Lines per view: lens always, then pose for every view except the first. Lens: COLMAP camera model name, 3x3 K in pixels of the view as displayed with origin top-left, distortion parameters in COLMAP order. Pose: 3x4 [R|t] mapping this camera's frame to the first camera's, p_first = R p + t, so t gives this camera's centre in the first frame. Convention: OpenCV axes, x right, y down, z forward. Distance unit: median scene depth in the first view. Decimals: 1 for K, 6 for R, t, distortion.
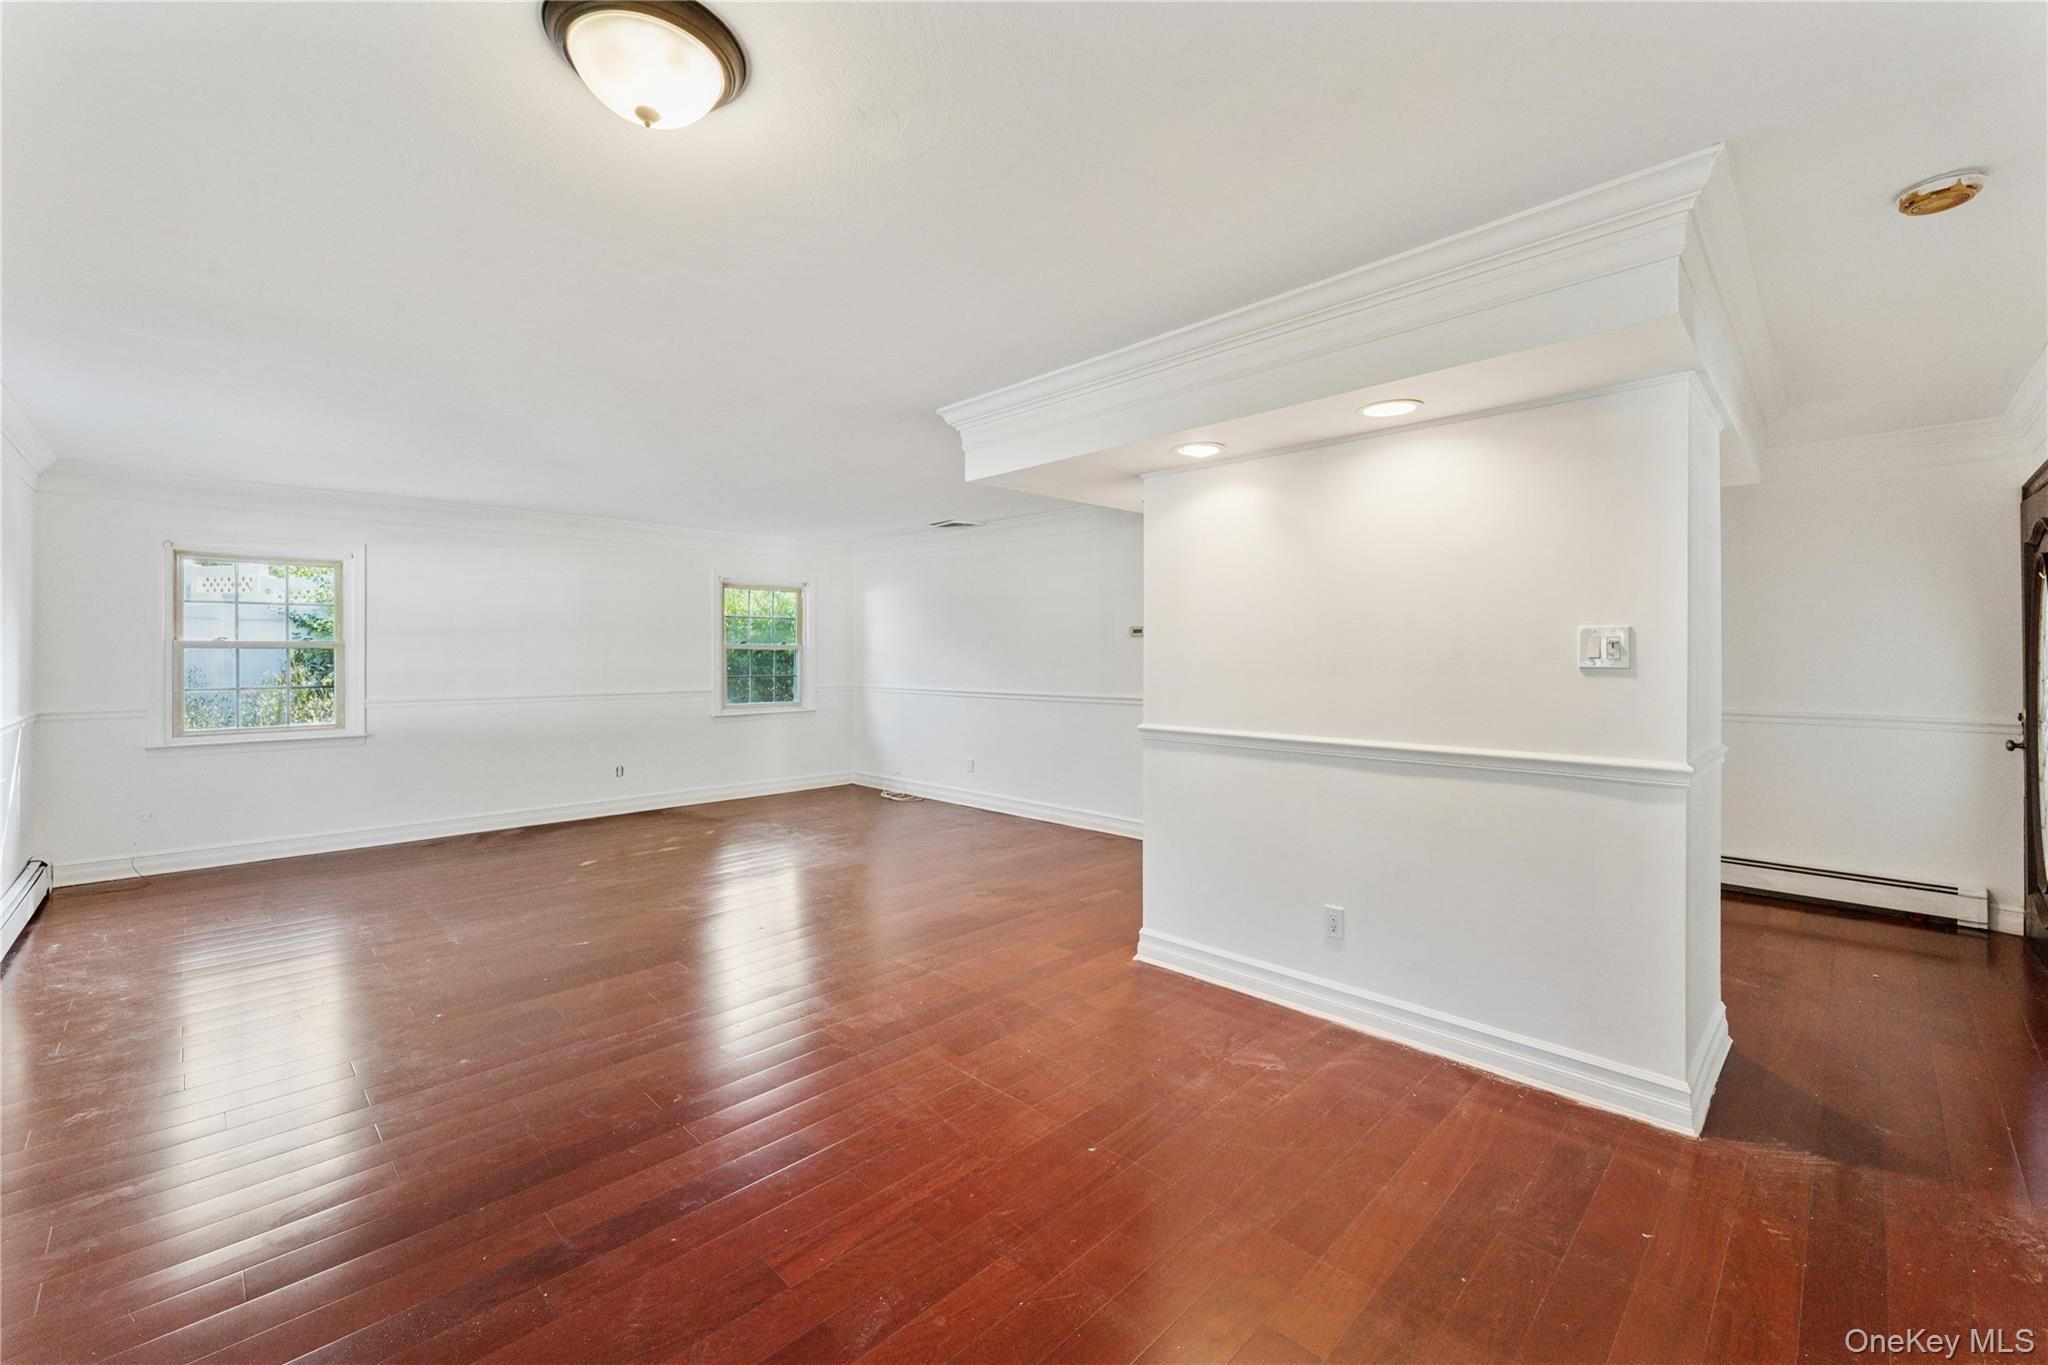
lens RADIAL K [[844.4, 0, 1023.2], [0, 844.4, 663.5], [0, 0, 1]] dist [-0.001180, -0.000005]
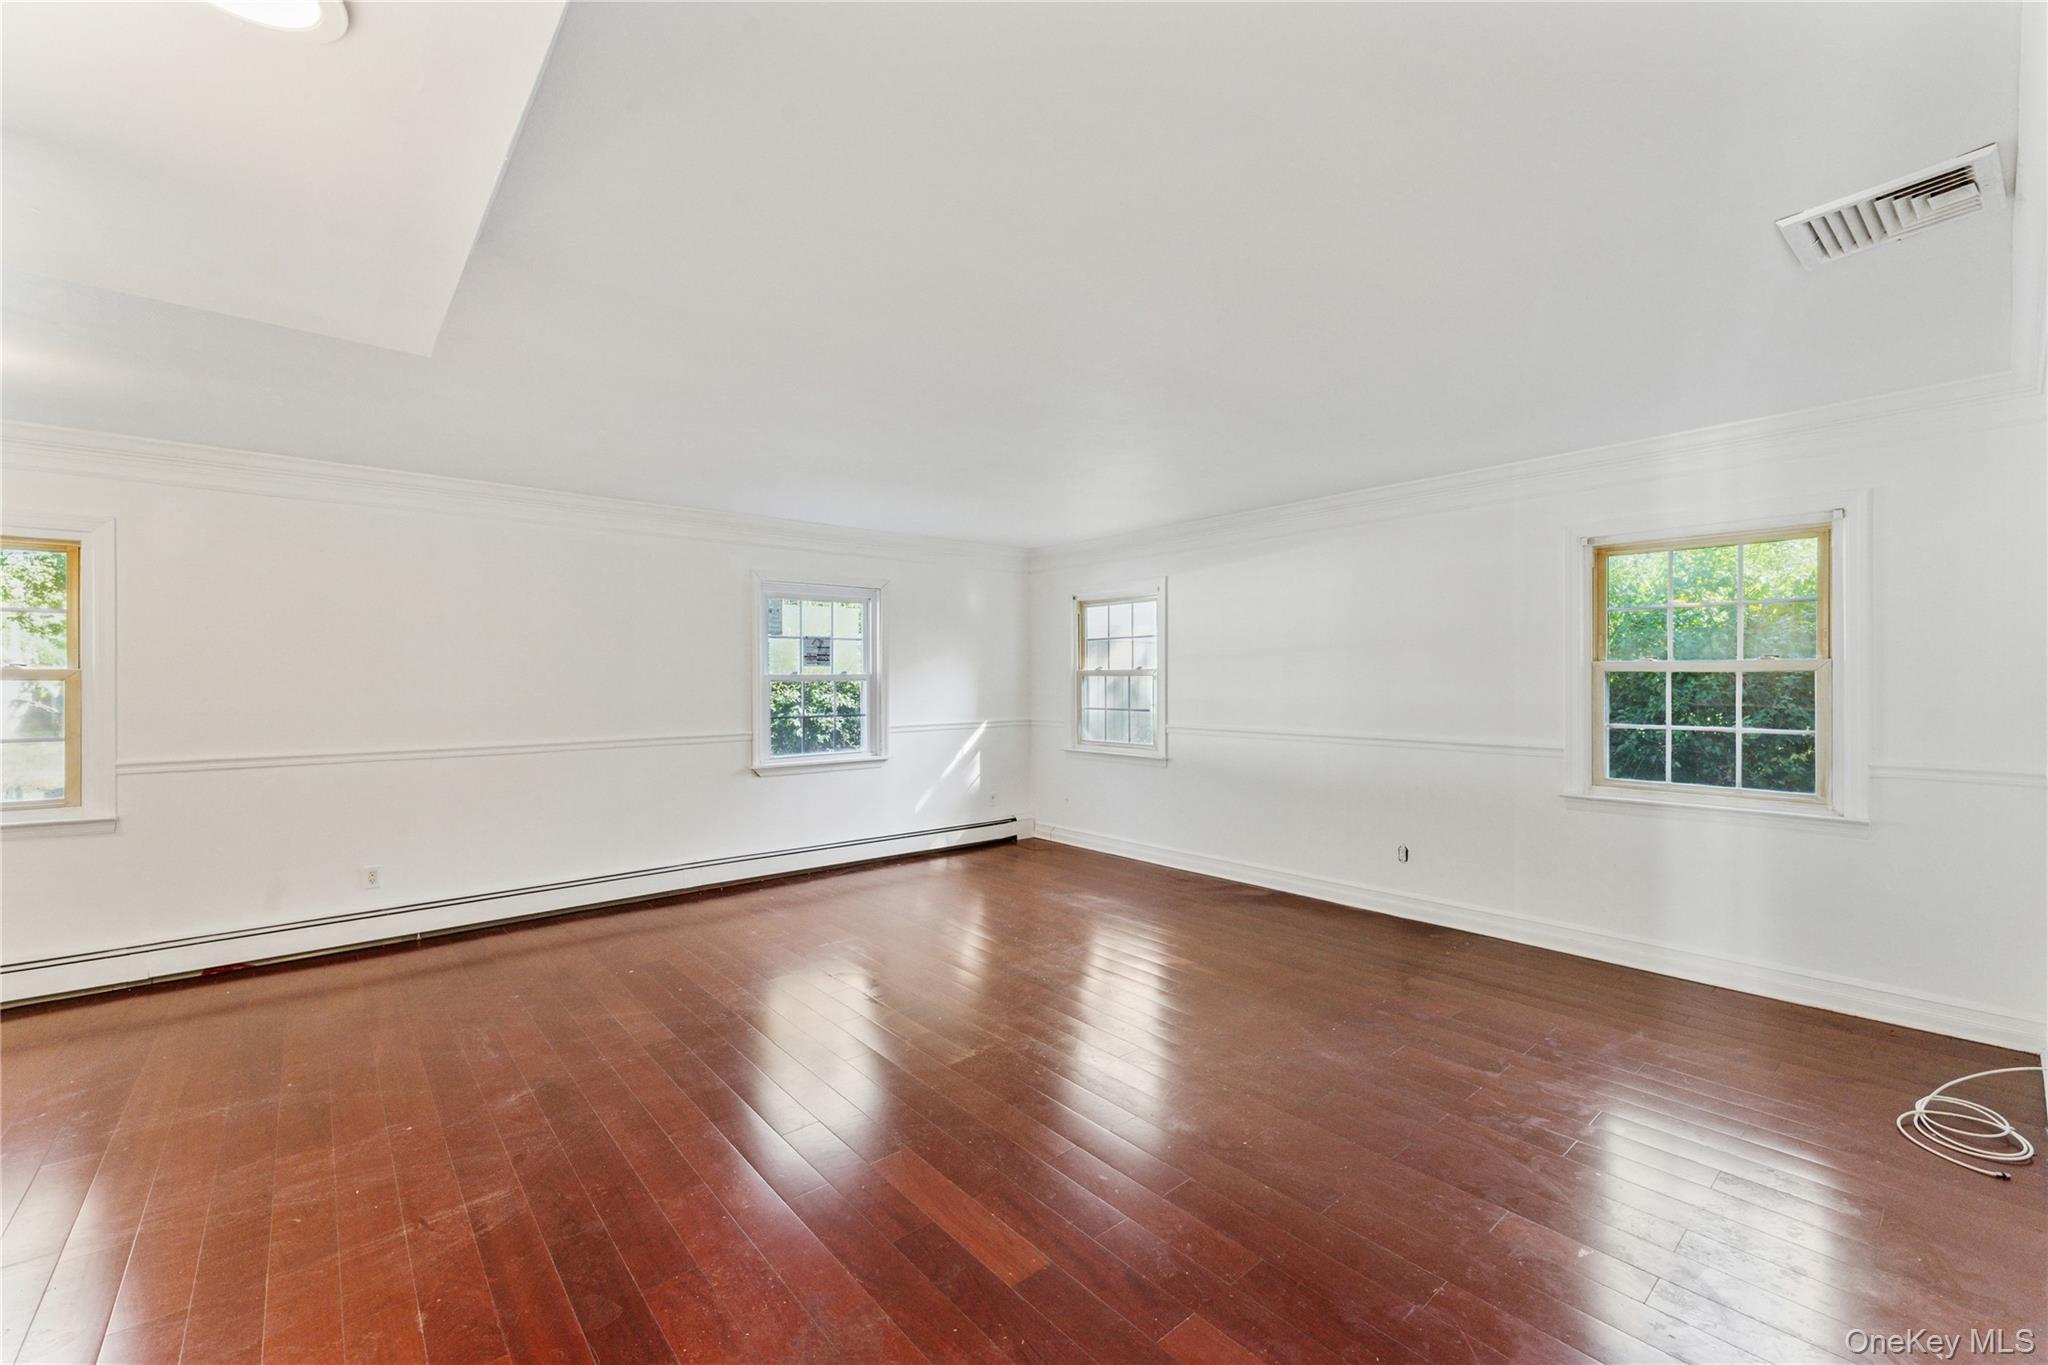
lens RADIAL K [[813.9, 0, 1024.0], [0, 813.9, 682.5], [0, 0, 1]] dist [-0.000350, -0.000033]
pose [[-0.058148, 0.002805, -0.998304, 0.176509], [-0.011623, 0.999926, 0.003487, -0.007875], [0.998240, 0.011806, -0.058111, 0.670419]]
